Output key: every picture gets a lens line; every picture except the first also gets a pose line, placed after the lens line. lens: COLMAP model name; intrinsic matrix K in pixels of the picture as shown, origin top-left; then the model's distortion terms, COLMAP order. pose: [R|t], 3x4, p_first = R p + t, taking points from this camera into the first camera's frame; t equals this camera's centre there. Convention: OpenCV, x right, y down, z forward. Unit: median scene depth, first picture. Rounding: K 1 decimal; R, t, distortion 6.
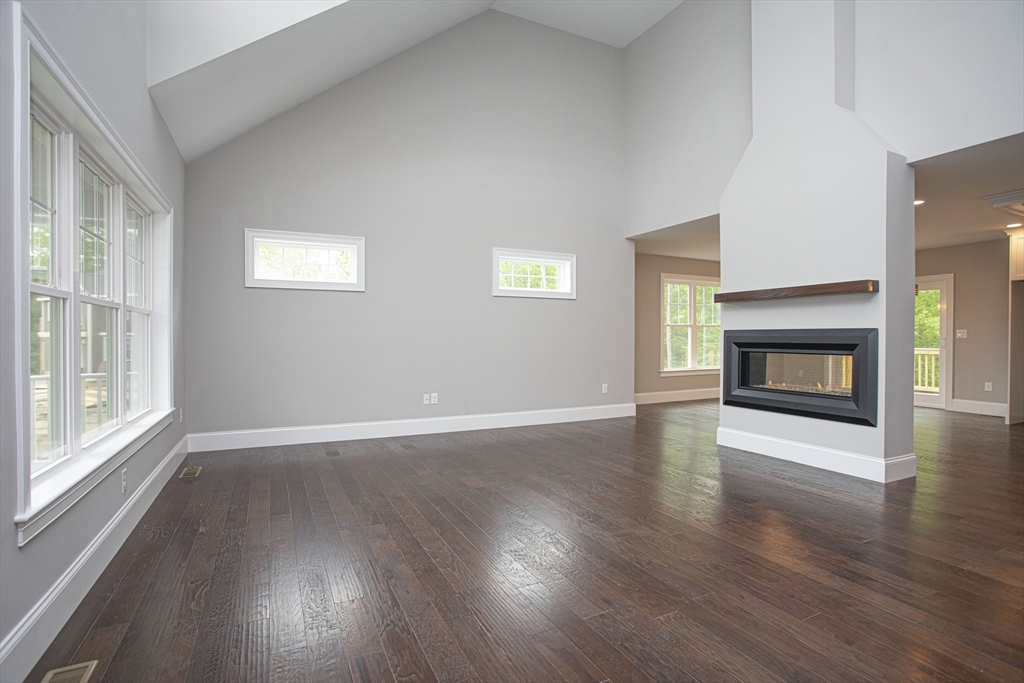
lens RADIAL K [[497.2, 0, 508.5], [0, 497.2, 342.2], [0, 0, 1]] dist [-0.064902, 0.025354]
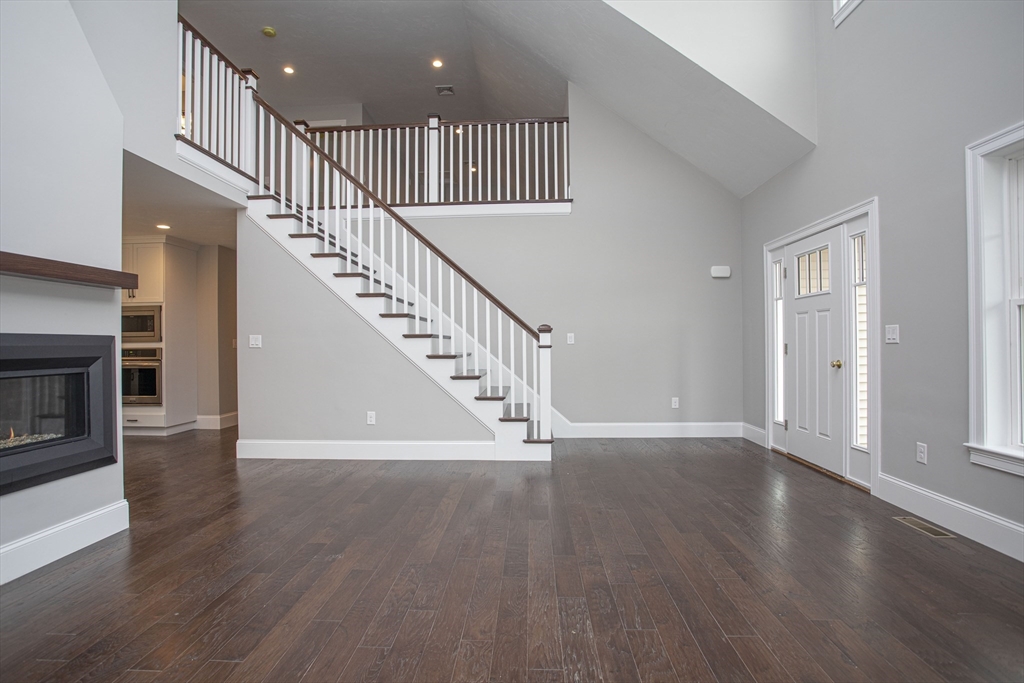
lens RADIAL K [[497.2, 0, 507.3], [0, 497.2, 346.8], [0, 0, 1]] dist [-0.064902, 0.025354]
pose [[-0.874264, 0.005322, 0.485422, -0.125905], [0.014080, 0.999797, 0.014397, -0.010518], [-0.485247, 0.019422, -0.874161, 1.031969]]
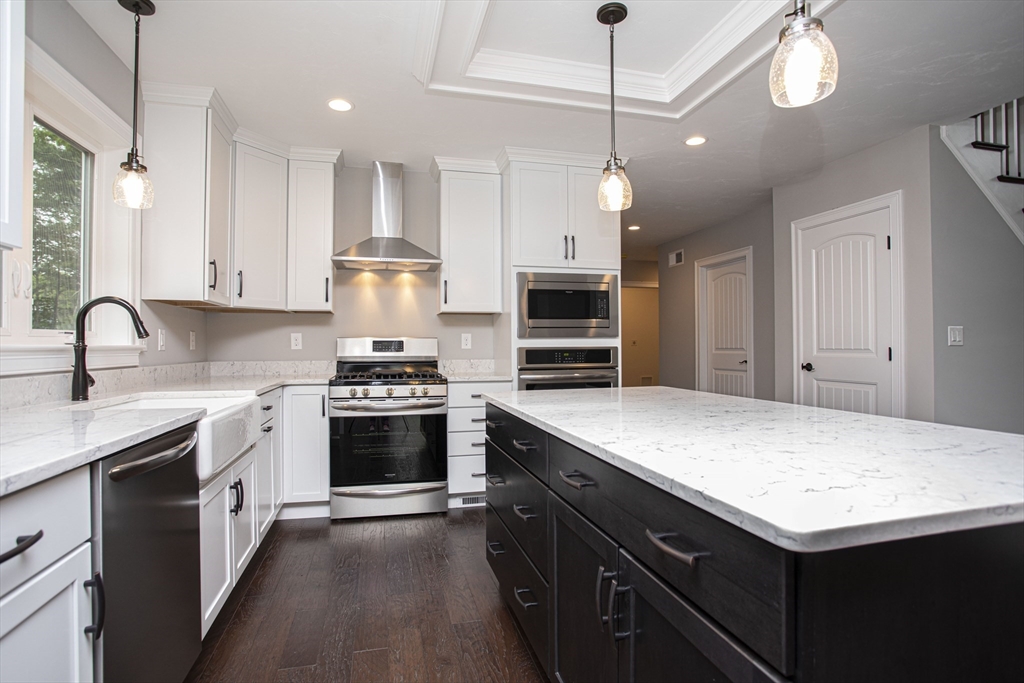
lens RADIAL K [[497.2, 0, 502.7], [0, 497.2, 341.7], [0, 0, 1]] dist [-0.064902, 0.025354]
pose [[-0.983989, 0.001819, 0.178223, 1.235864], [0.002750, 0.999984, 0.004973, -0.014360], [-0.178211, 0.005384, -0.983978, 1.148894]]
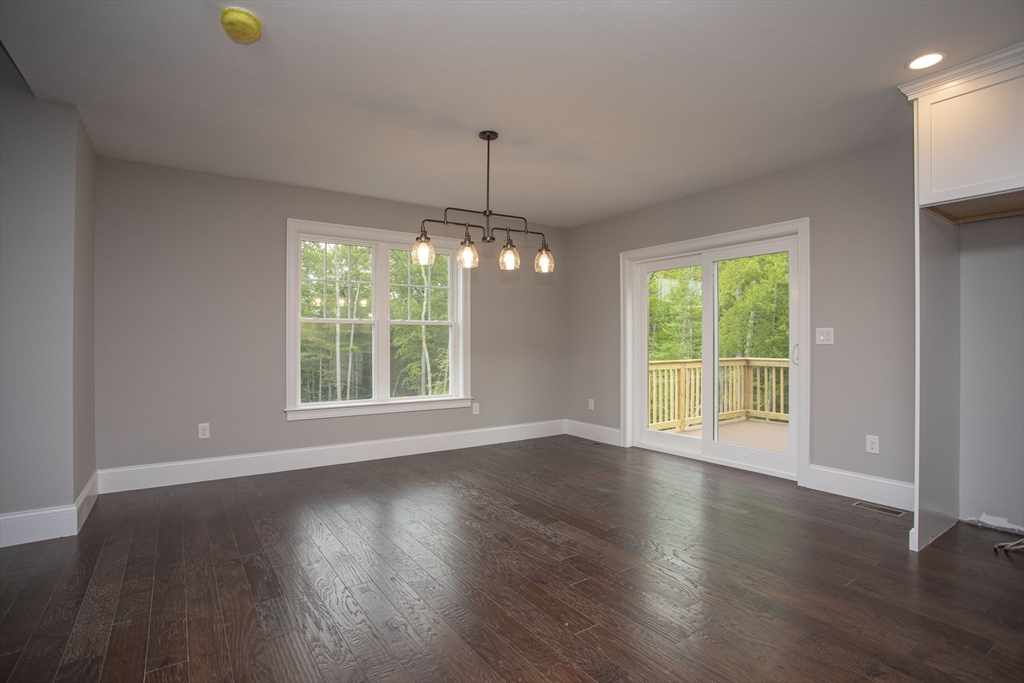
lens RADIAL K [[497.2, 0, 504.0], [0, 497.2, 342.8], [0, 0, 1]] dist [-0.064902, 0.025354]
pose [[0.989609, -0.001845, 0.143772, 0.778412], [0.003392, 0.999939, -0.010516, -0.008727], [-0.143744, 0.010894, 0.989555, 0.783593]]
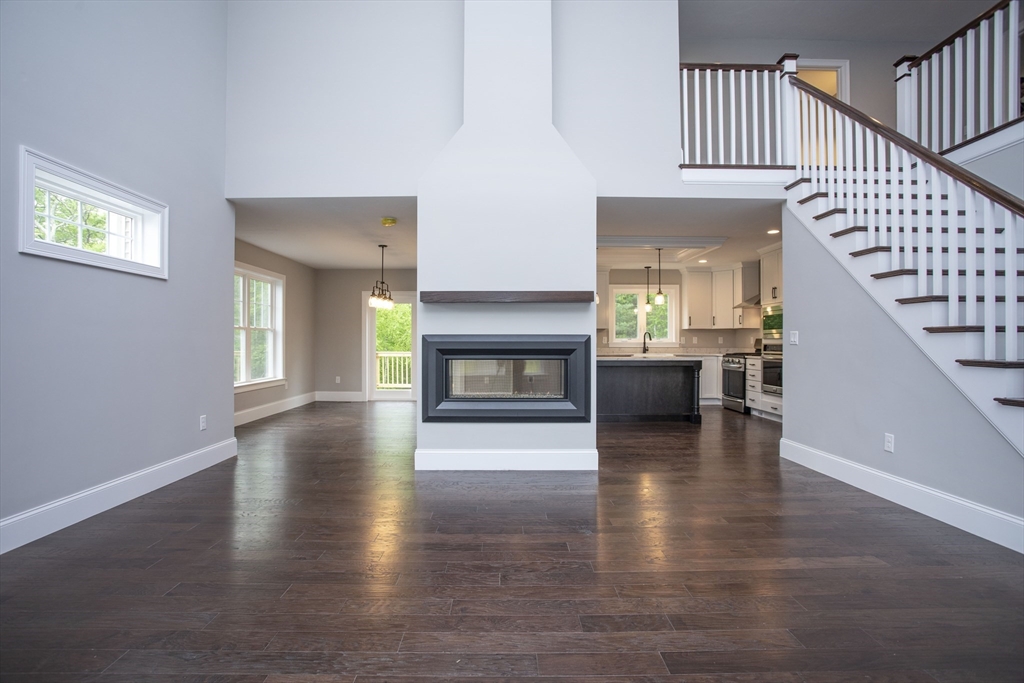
lens RADIAL K [[497.2, 0, 503.8], [0, 497.2, 339.0], [0, 0, 1]] dist [-0.064902, 0.025354]
pose [[0.435230, 0.006142, 0.900298, -0.280559], [0.009260, 0.999893, -0.011297, -0.006137], [-0.900272, 0.013253, 0.435127, 0.506245]]
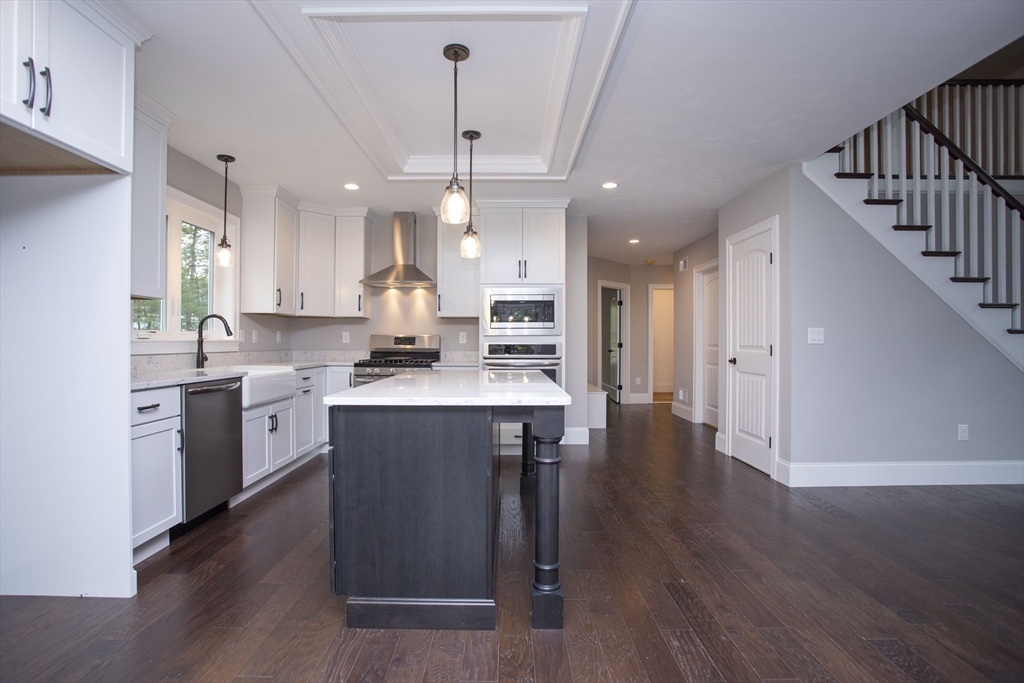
lens RADIAL K [[497.2, 0, 515.7], [0, 497.2, 340.9], [0, 0, 1]] dist [-0.064902, 0.025354]
pose [[-0.911810, -0.005937, 0.410570, 0.886686], [-0.000907, 0.999922, 0.012445, -0.018282], [-0.410612, 0.010975, -0.911744, 1.315496]]
